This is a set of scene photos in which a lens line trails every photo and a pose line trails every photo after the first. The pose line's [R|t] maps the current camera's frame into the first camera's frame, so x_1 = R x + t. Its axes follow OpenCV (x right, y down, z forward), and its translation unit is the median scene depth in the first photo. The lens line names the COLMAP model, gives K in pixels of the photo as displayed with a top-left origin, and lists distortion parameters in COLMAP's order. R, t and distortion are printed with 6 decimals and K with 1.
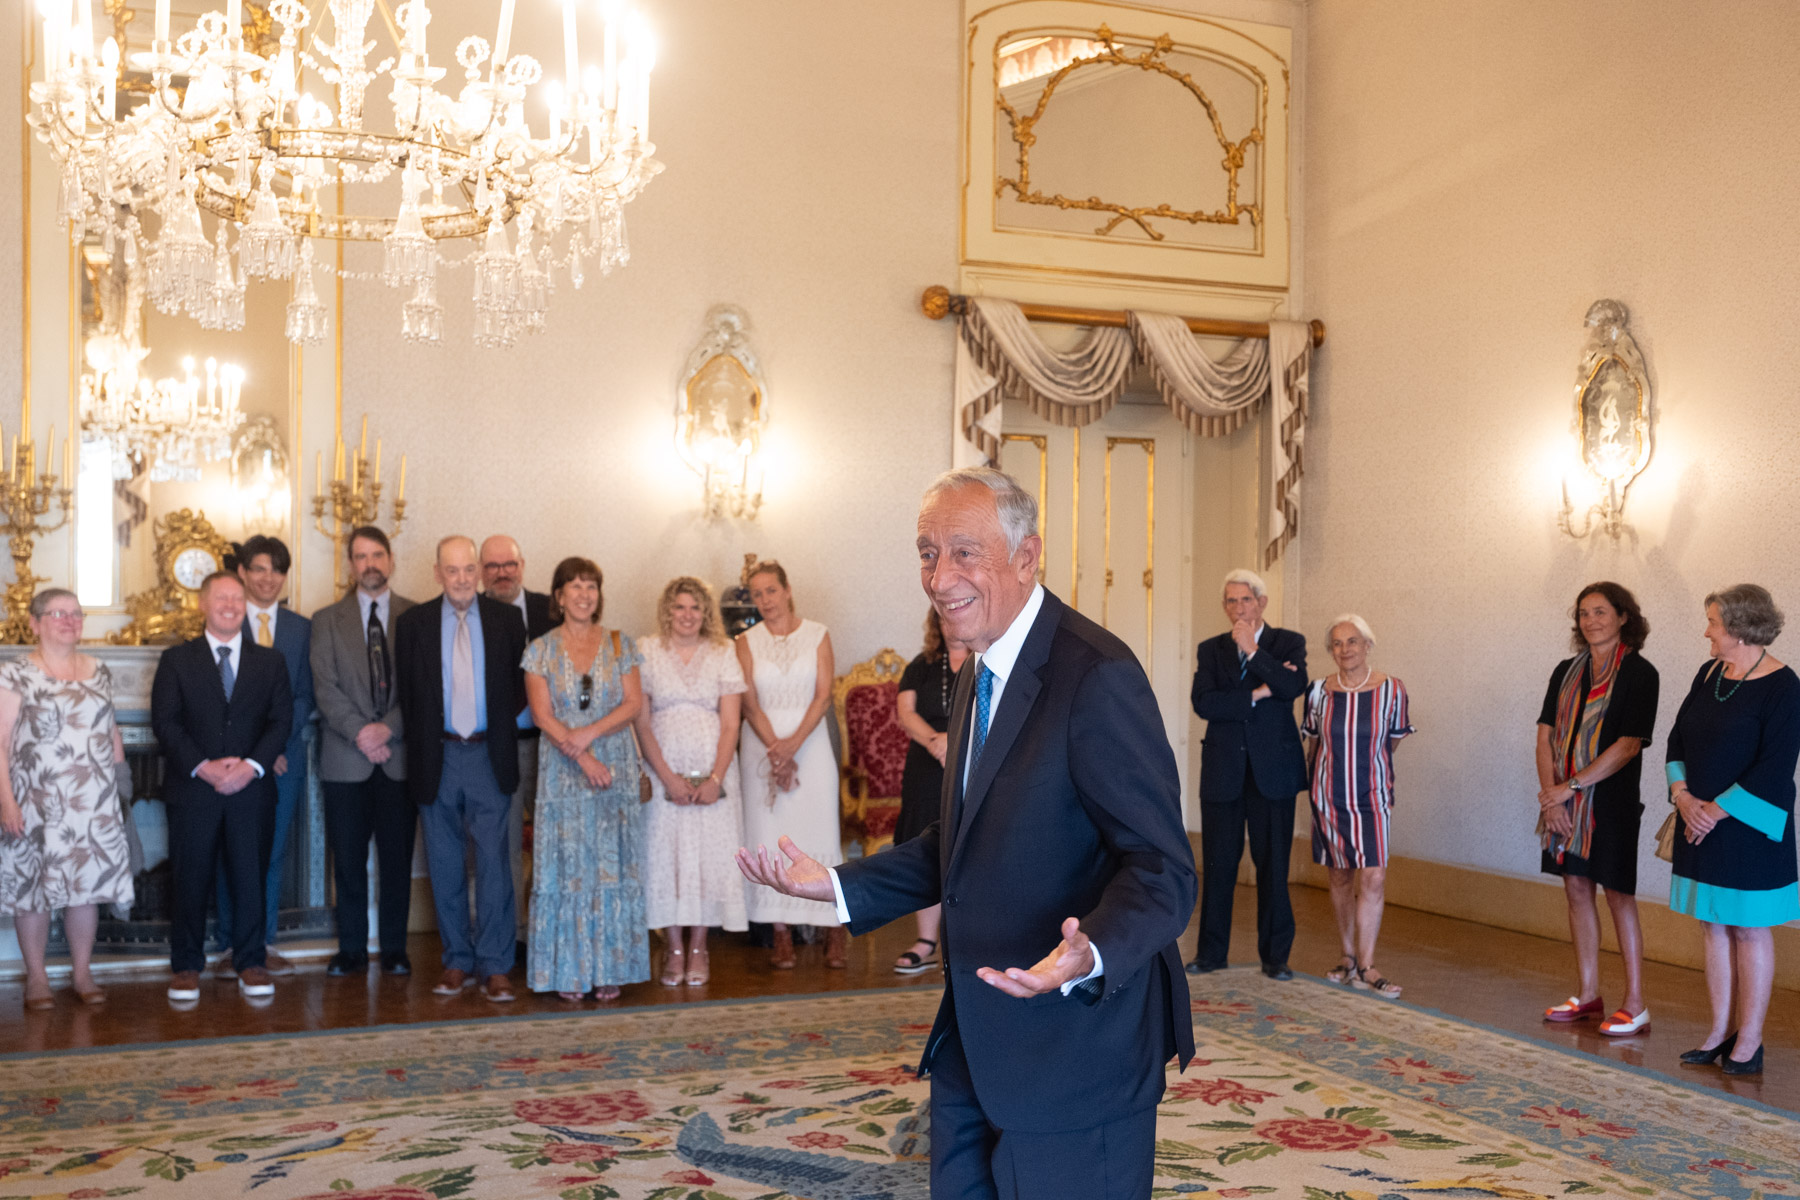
lens RADIAL K [[1922.4, 0, 899.8], [0, 1922.4, 666.8], [0, 0, 1]] dist [-0.033276, -0.005262]
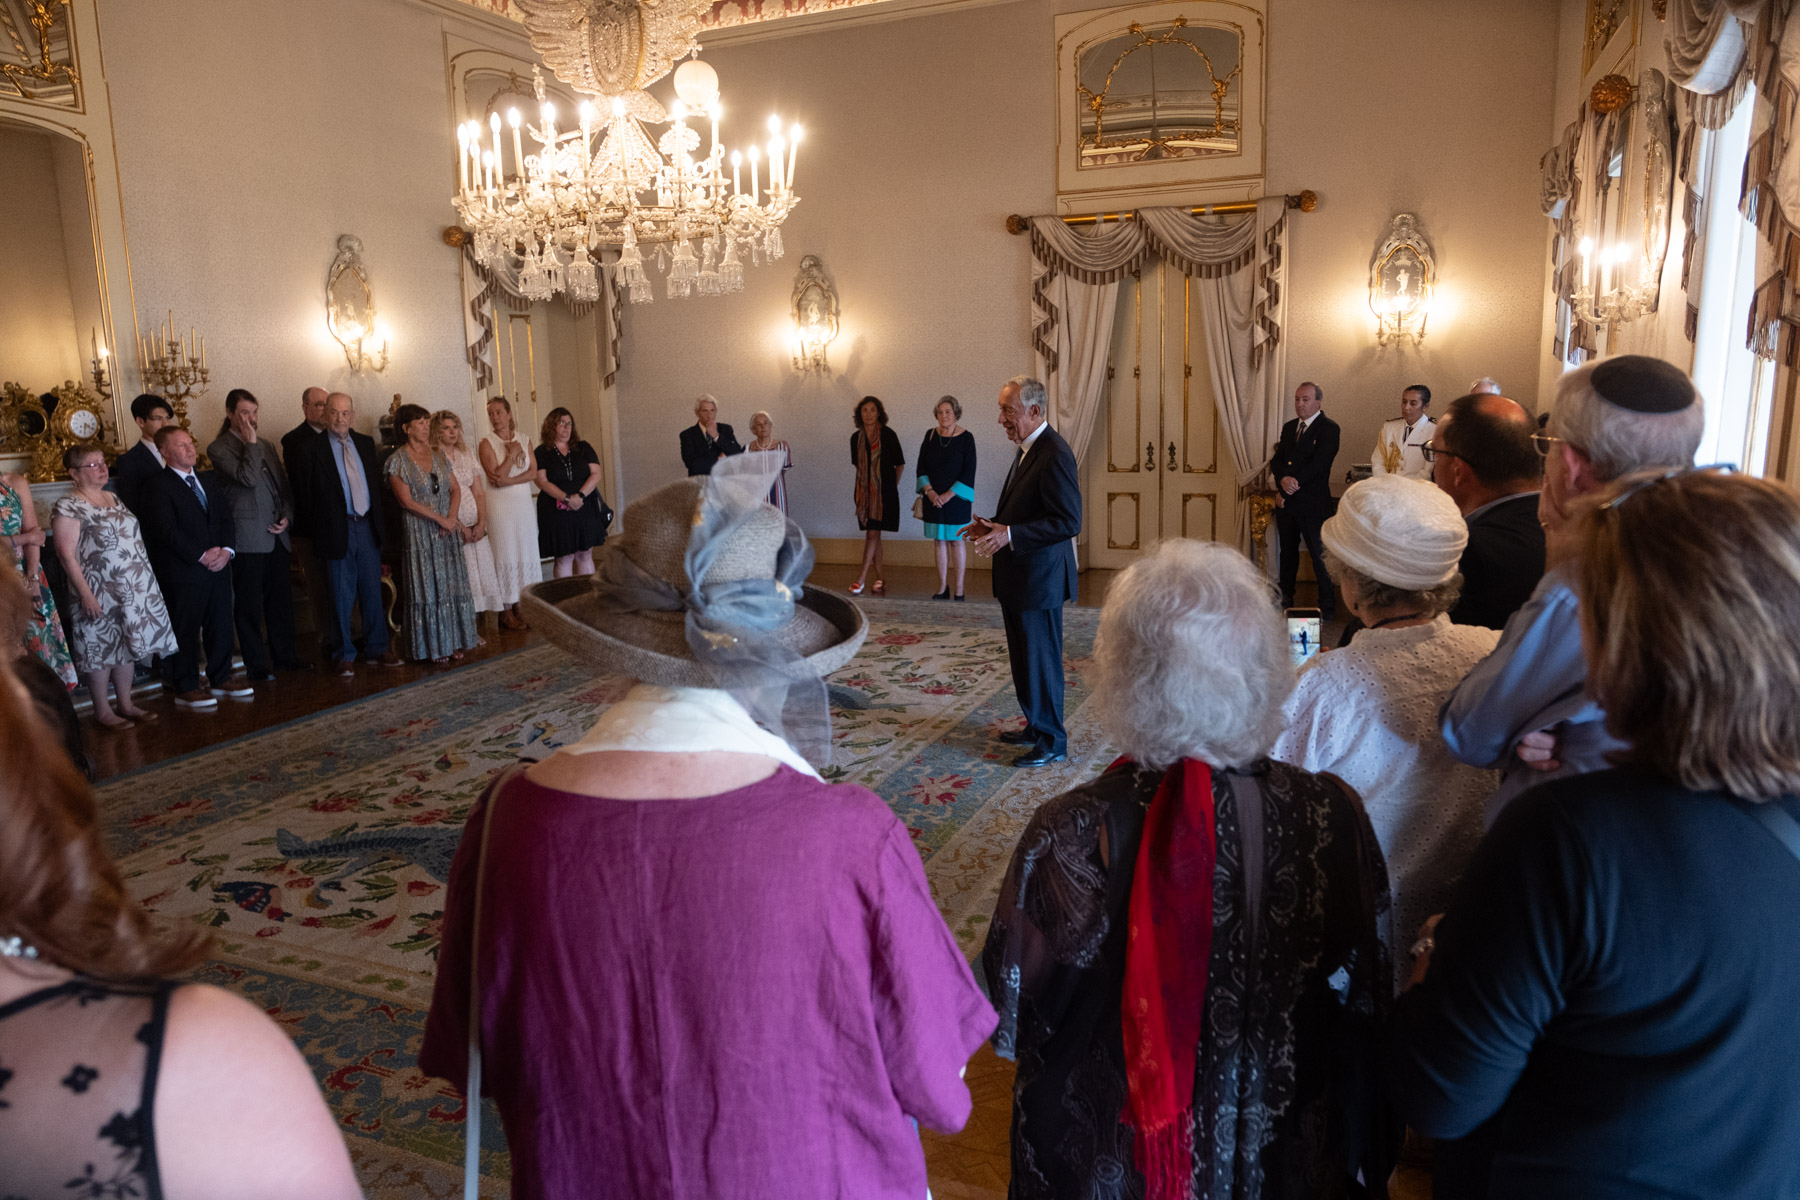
lens RADIAL K [[1245.6, 0, 900.0], [0, 1245.6, 600.0], [0, 0, 1]] dist [-0.088447, -0.001035]
pose [[0.727146, -0.142973, 0.671429, -0.623167], [0.047926, 0.986258, 0.158109, -0.038063], [-0.684807, -0.082789, 0.724006, -0.078429]]
